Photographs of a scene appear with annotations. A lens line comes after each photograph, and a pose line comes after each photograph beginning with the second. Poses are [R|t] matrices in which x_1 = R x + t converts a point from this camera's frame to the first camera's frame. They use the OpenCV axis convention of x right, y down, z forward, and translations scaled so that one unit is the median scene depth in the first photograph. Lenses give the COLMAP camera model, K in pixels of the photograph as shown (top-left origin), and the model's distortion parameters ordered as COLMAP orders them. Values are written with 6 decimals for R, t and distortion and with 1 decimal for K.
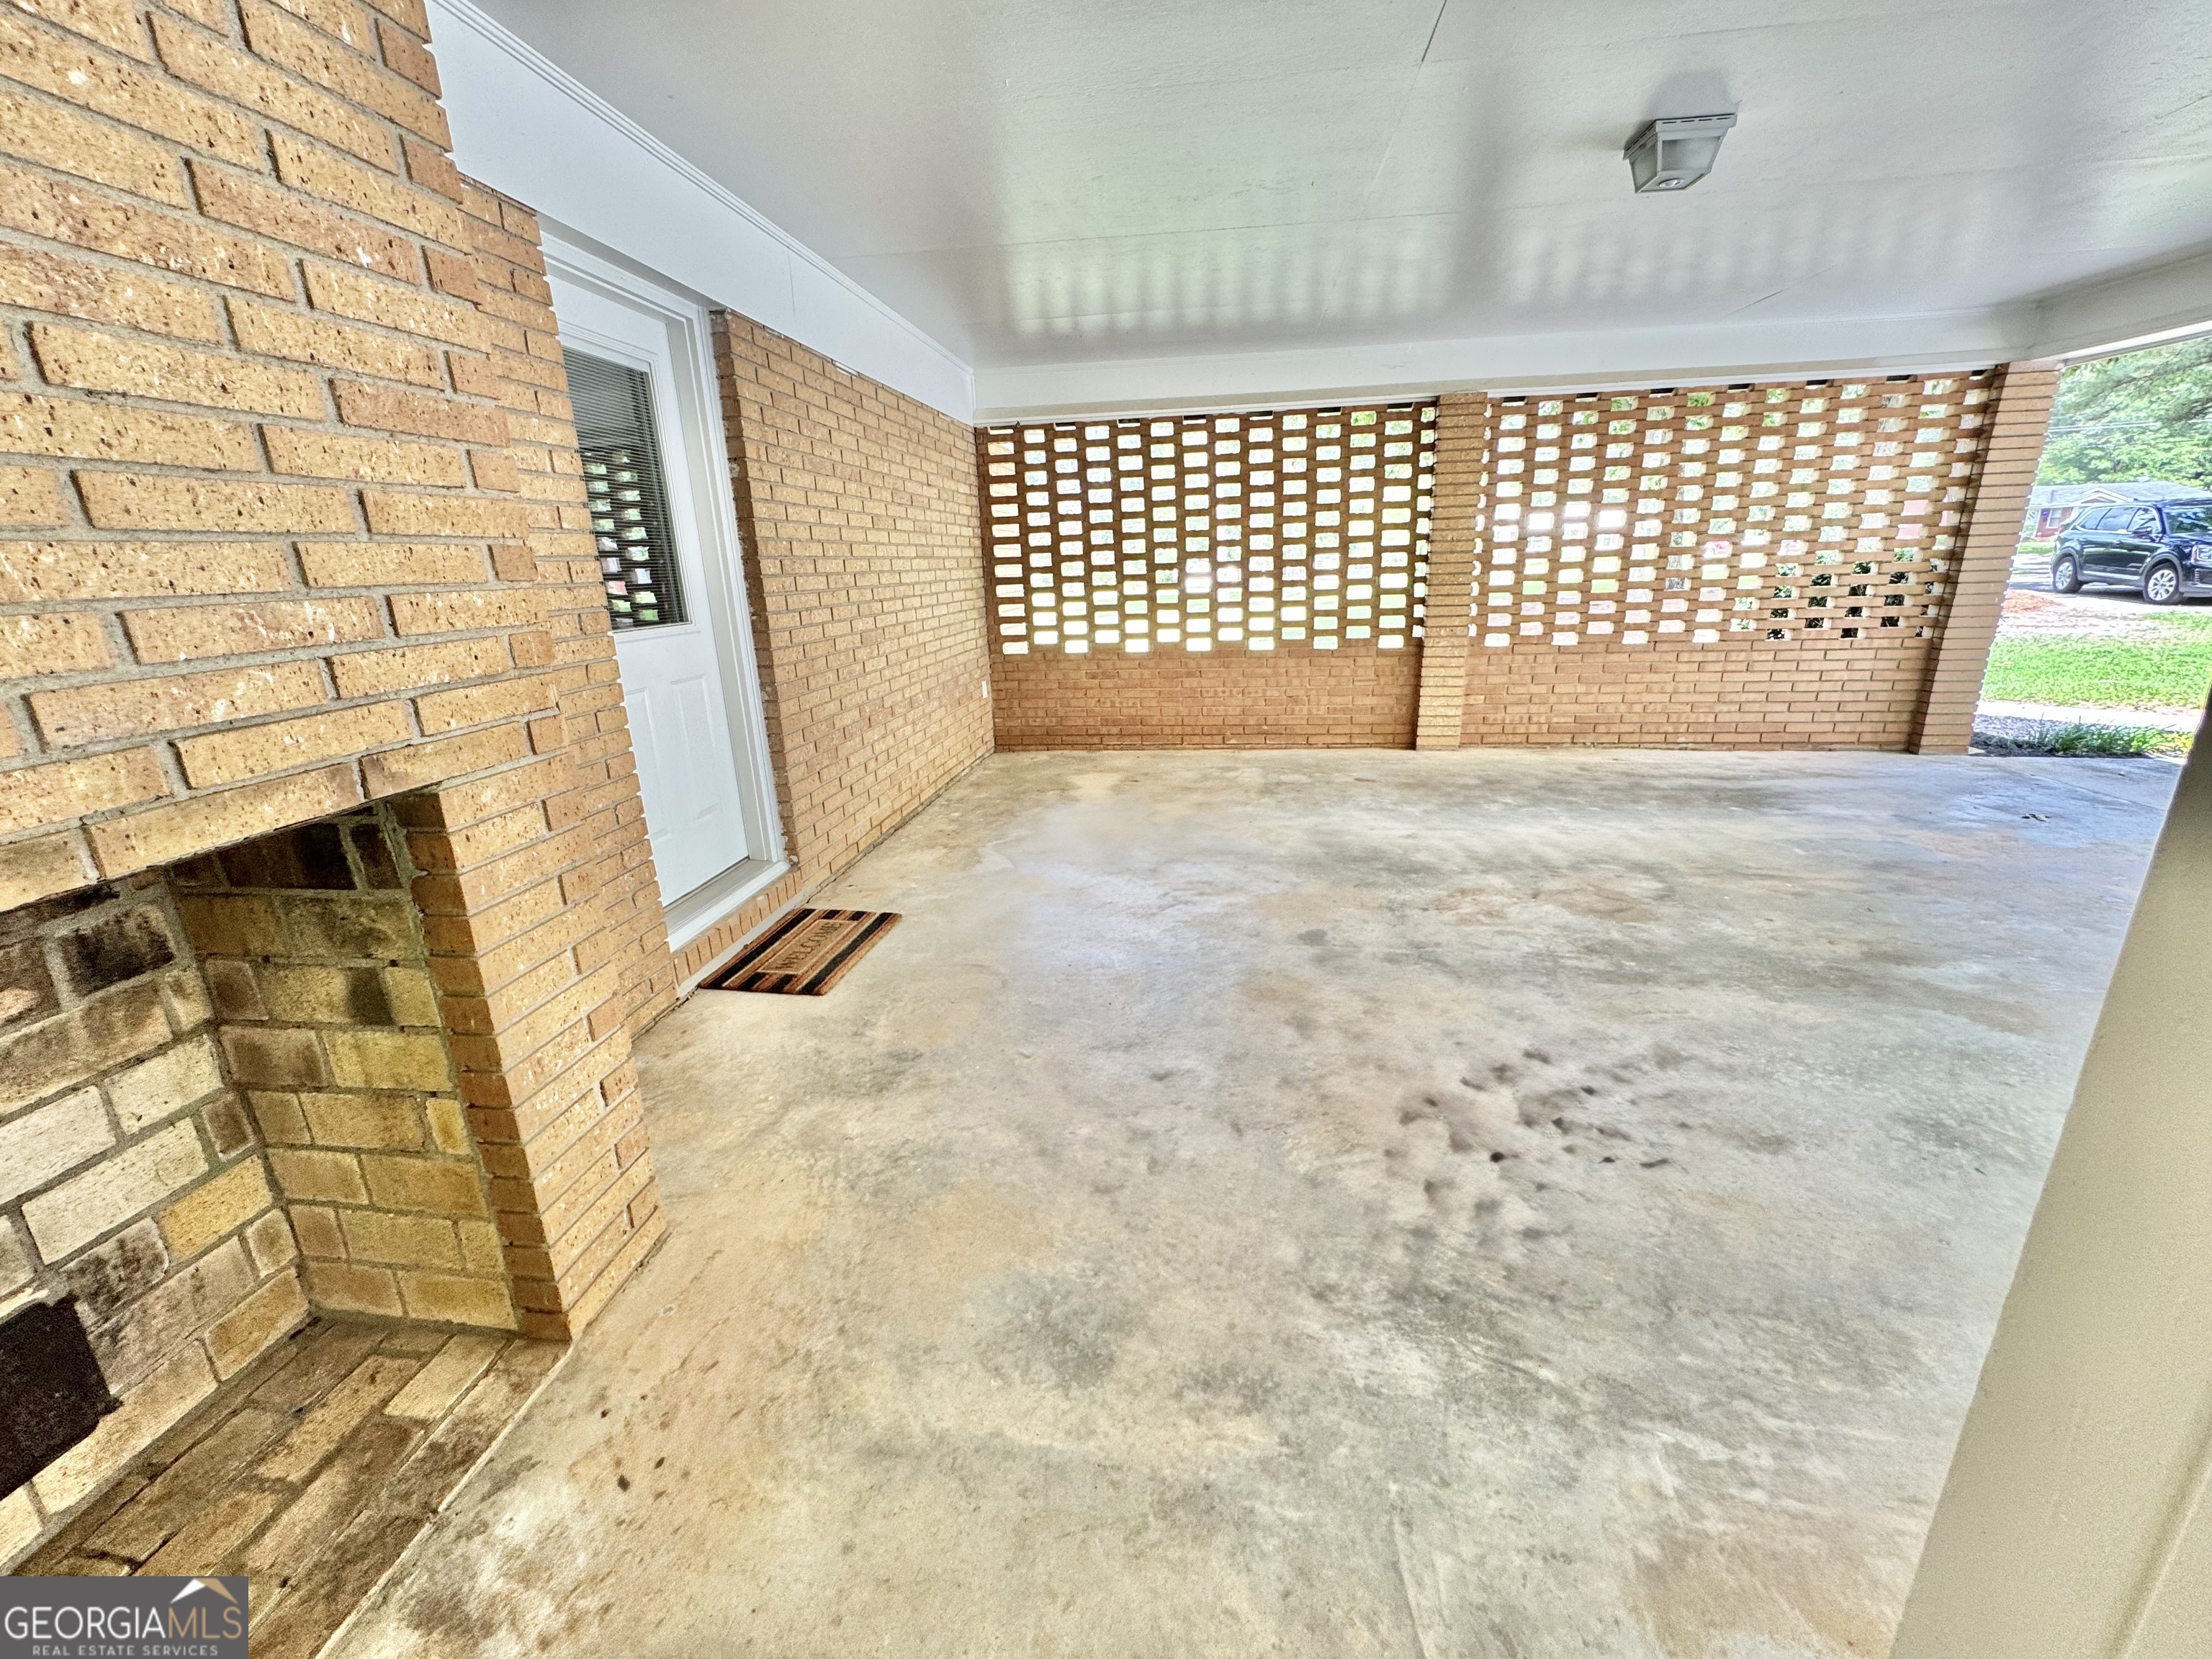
lens RADIAL K [[884.5, 0, 1104.7], [0, 884.5, 821.8], [0, 0, 1]] dist [-0.003000, 0.000407]
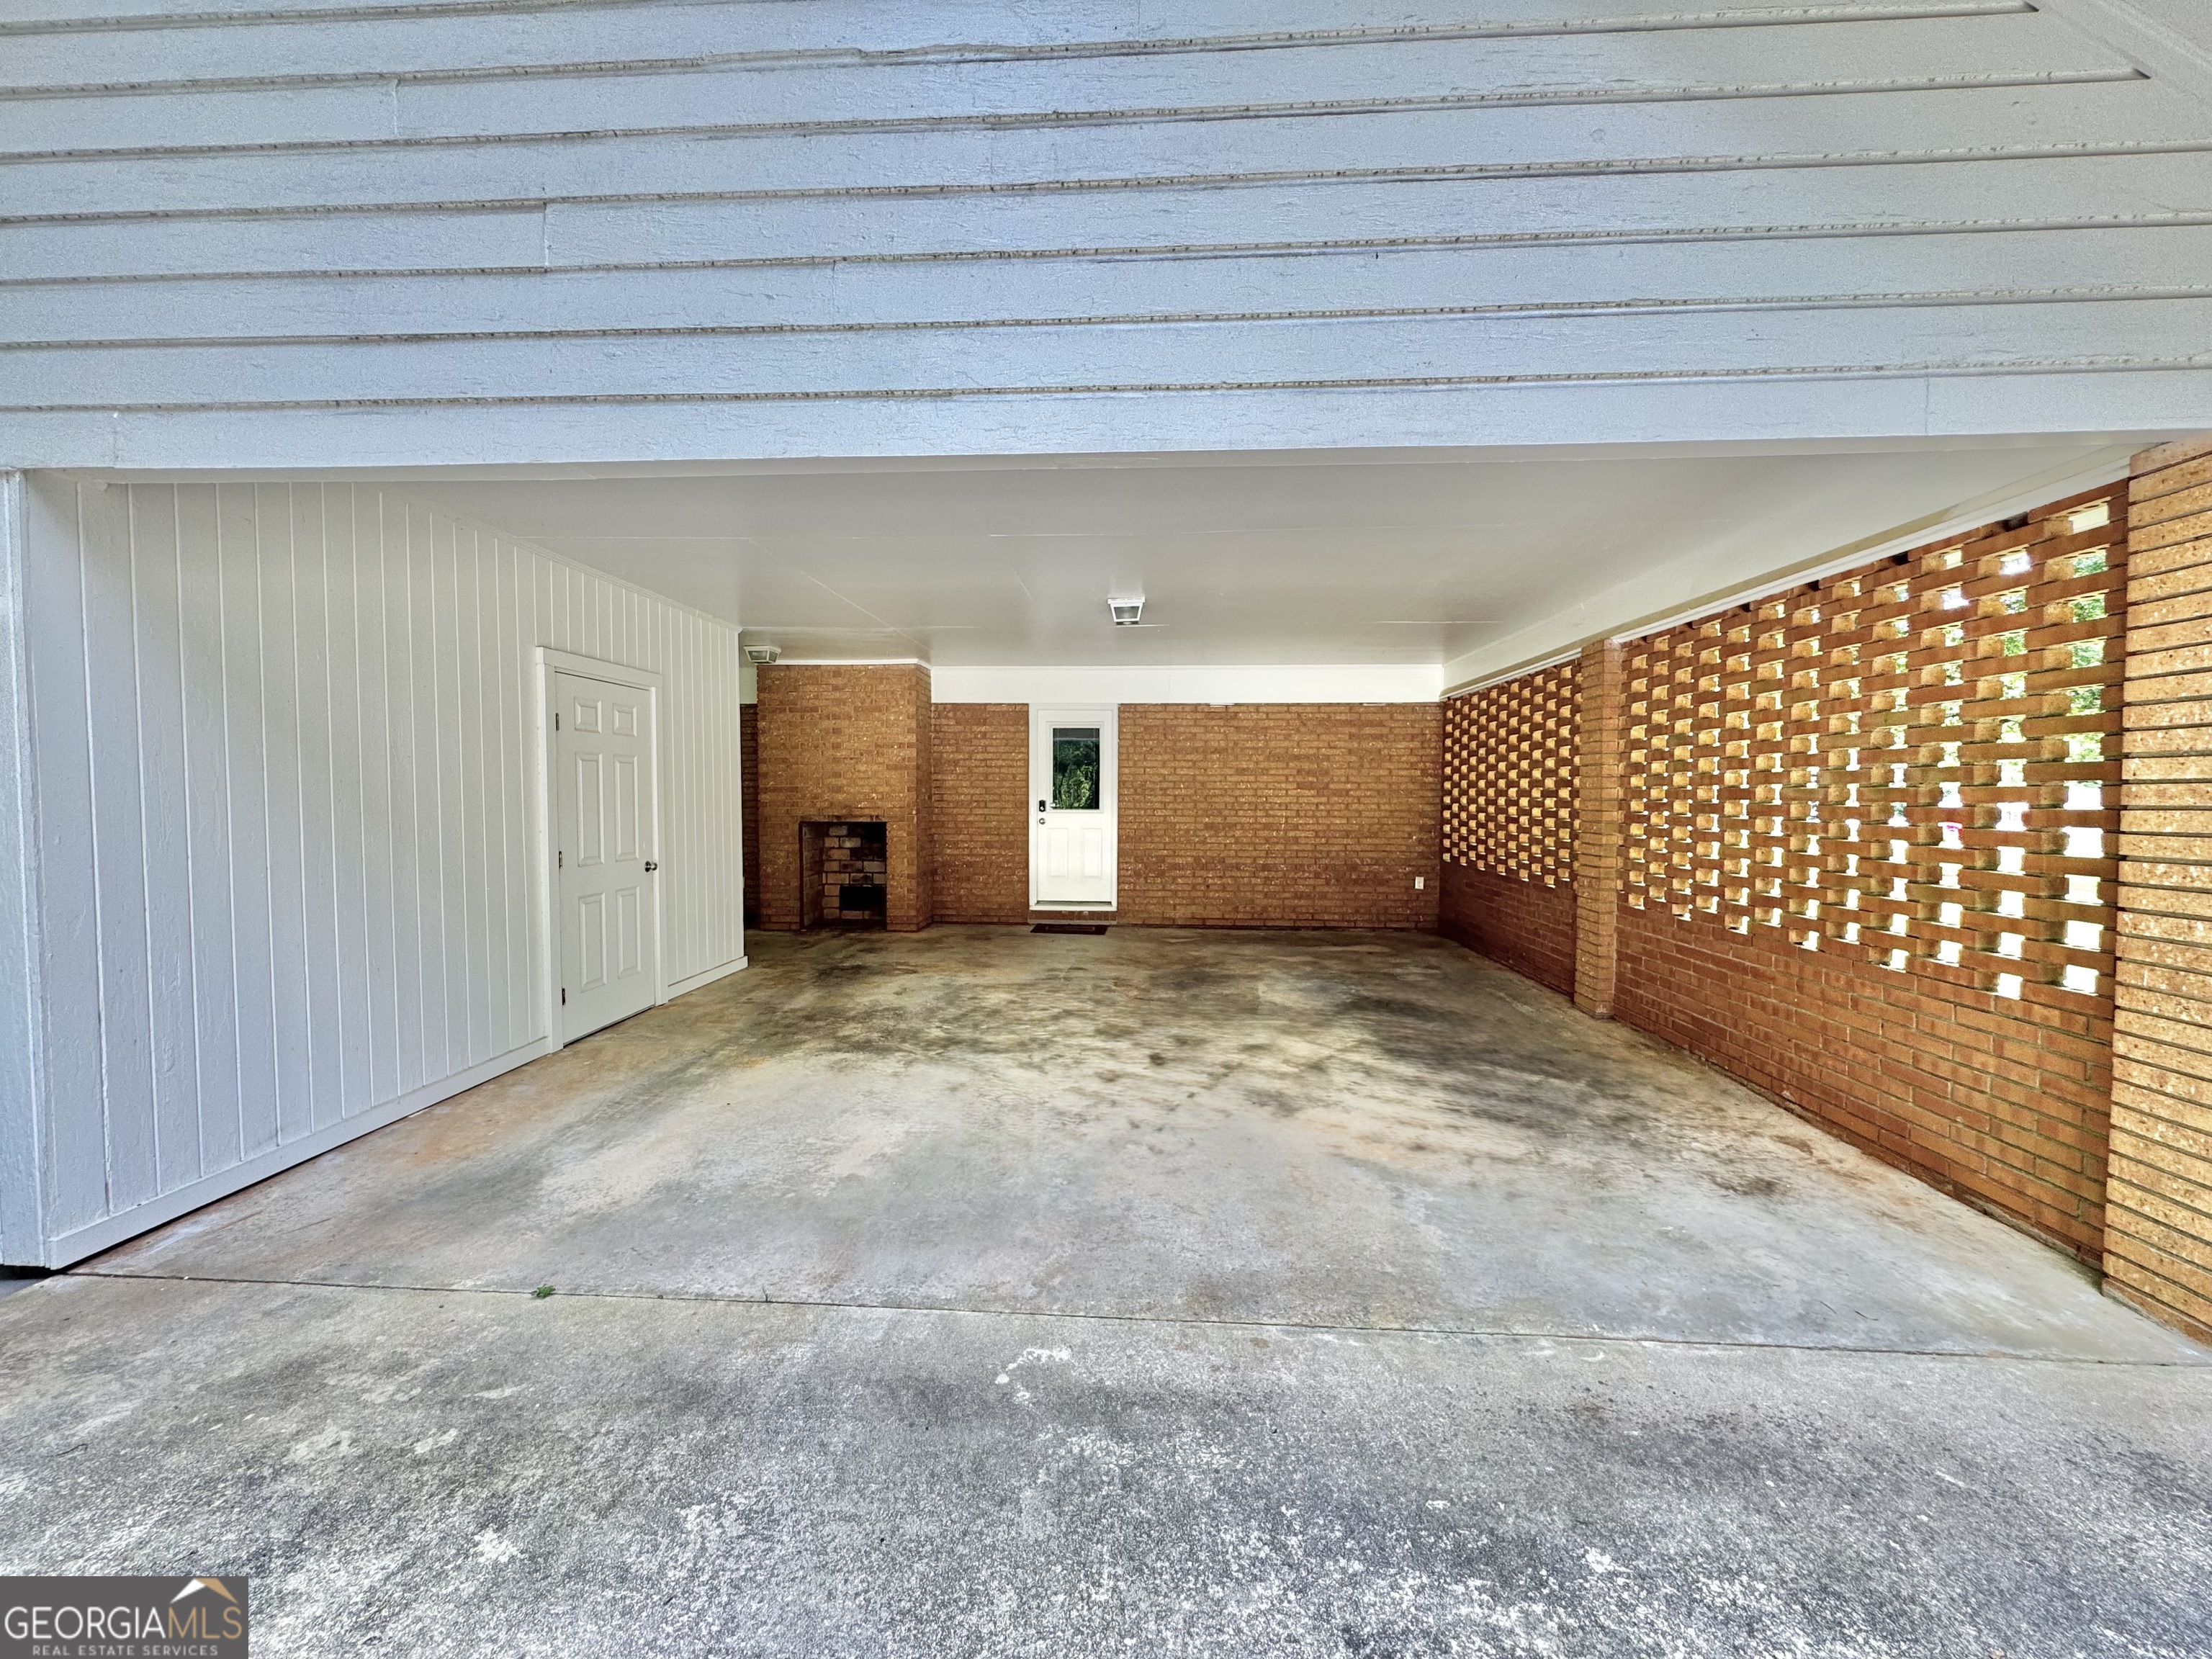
lens RADIAL K [[884.5, 0, 1104.7], [0, 884.5, 821.8], [0, 0, 1]] dist [-0.003000, 0.000407]
pose [[0.076611, 0.067330, -0.994785, 1.964816], [-0.288992, 0.956389, 0.042475, -0.263905], [0.954261, 0.284231, 0.092728, 0.647649]]
